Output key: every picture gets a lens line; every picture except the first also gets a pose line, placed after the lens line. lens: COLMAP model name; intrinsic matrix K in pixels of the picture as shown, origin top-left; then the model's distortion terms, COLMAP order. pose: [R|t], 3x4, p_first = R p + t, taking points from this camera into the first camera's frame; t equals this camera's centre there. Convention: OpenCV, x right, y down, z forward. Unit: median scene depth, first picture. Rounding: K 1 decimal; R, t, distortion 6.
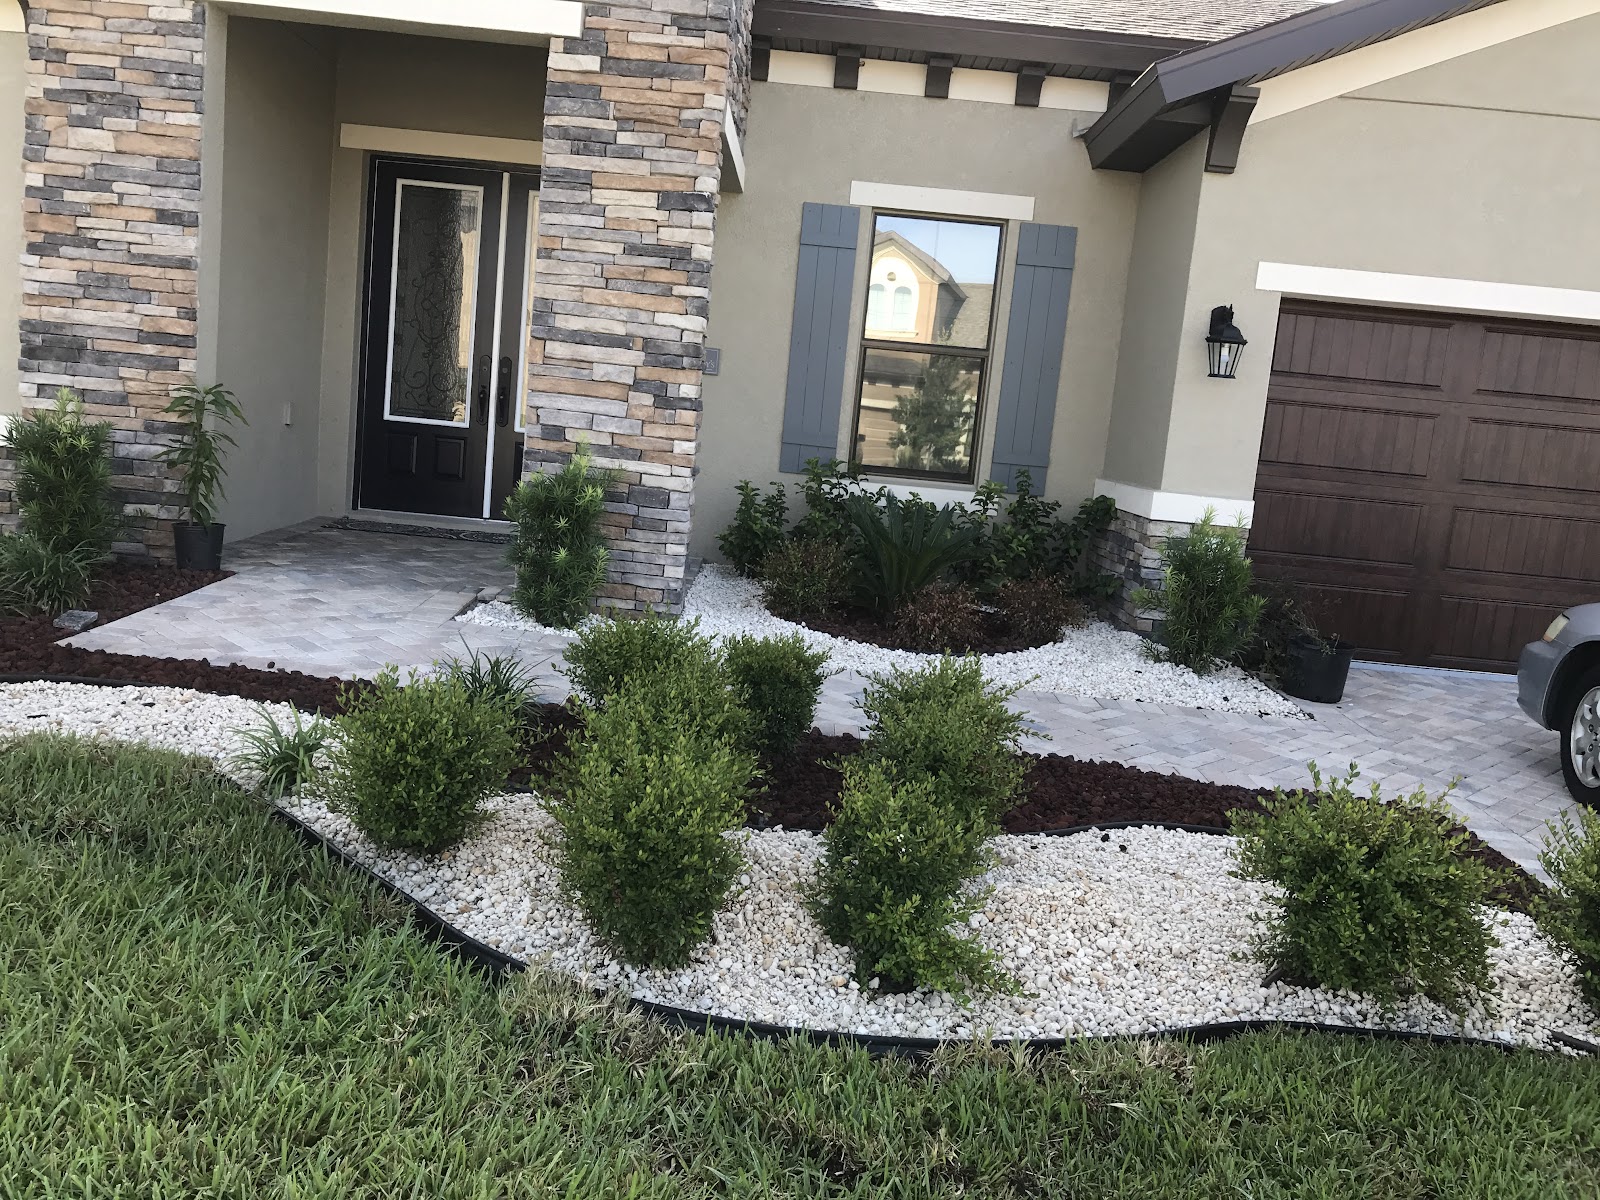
lens RADIAL K [[1341.3, 0, 804.2], [0, 1341.3, 597.5], [0, 0, 1]] dist [0.054629, -0.104349]
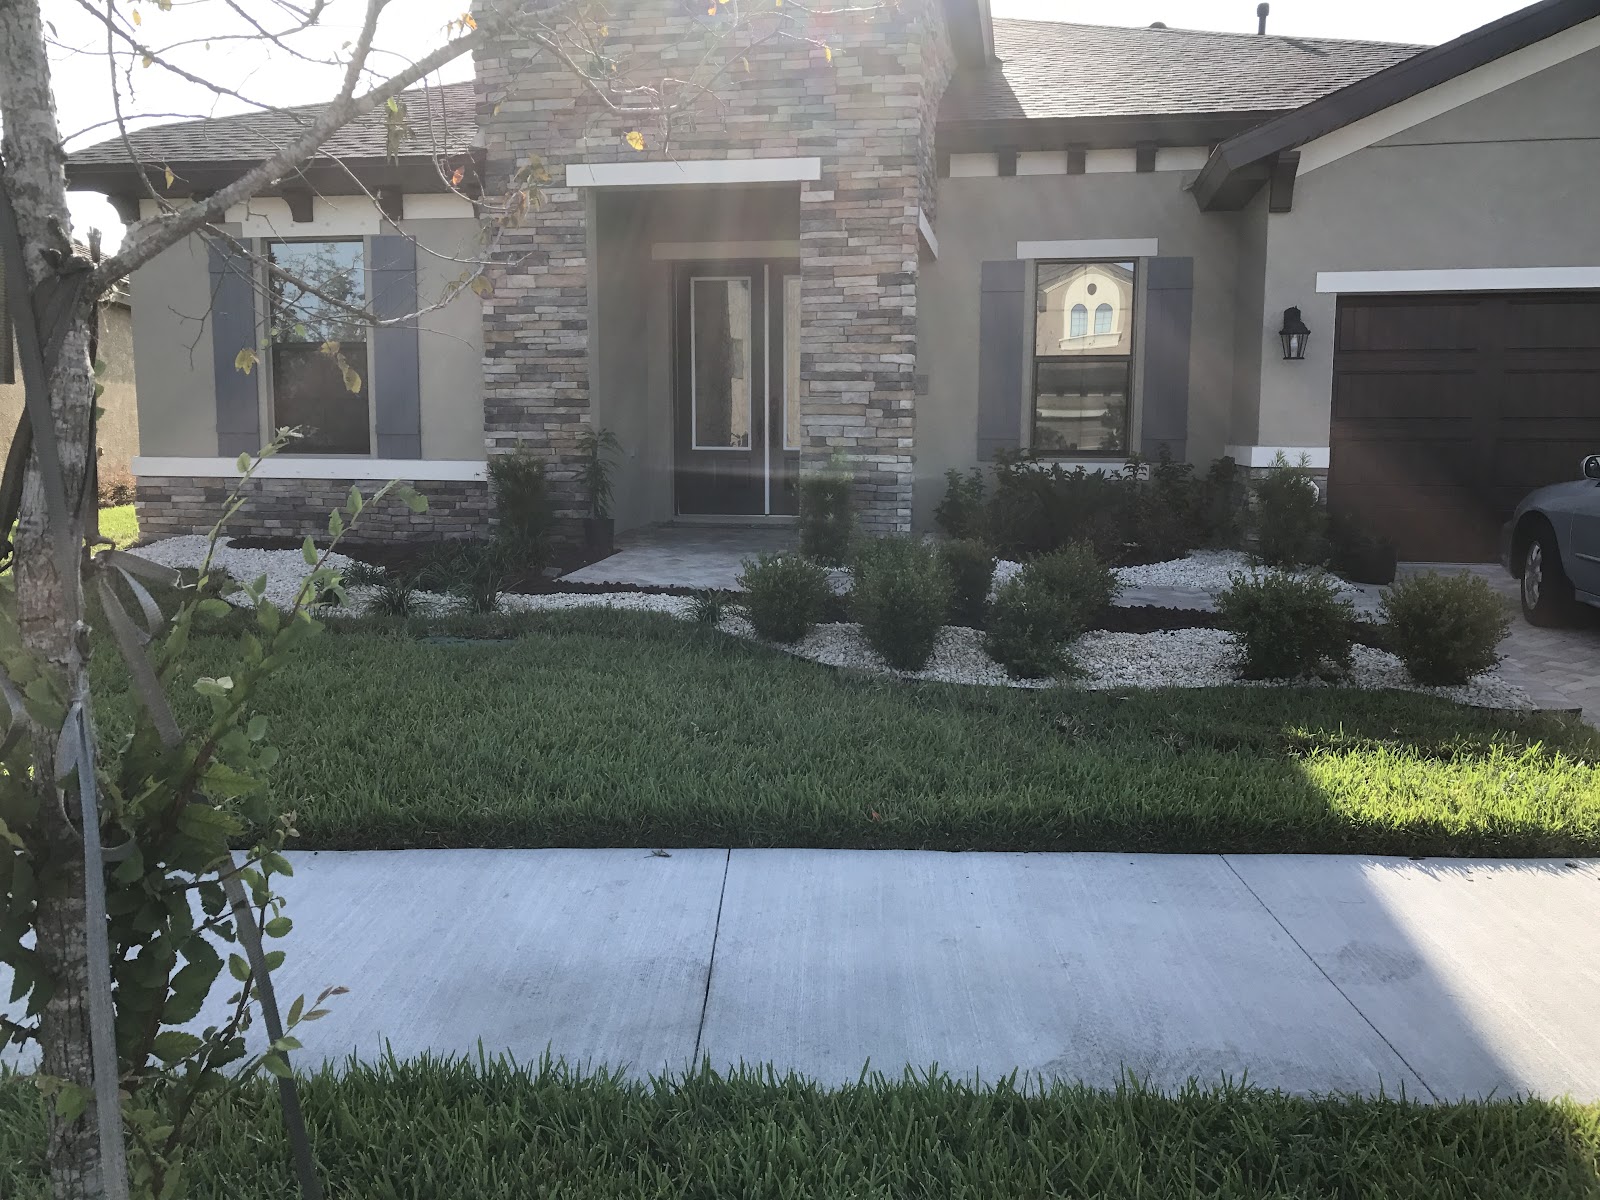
lens RADIAL K [[1341.3, 0, 804.2], [0, 1341.3, 597.5], [0, 0, 1]] dist [0.054629, -0.104349]
pose [[0.982869, -0.068039, -0.171289, 0.043444], [0.064332, 0.997560, -0.027106, 0.092712], [0.172715, 0.015622, 0.984848, -0.482226]]
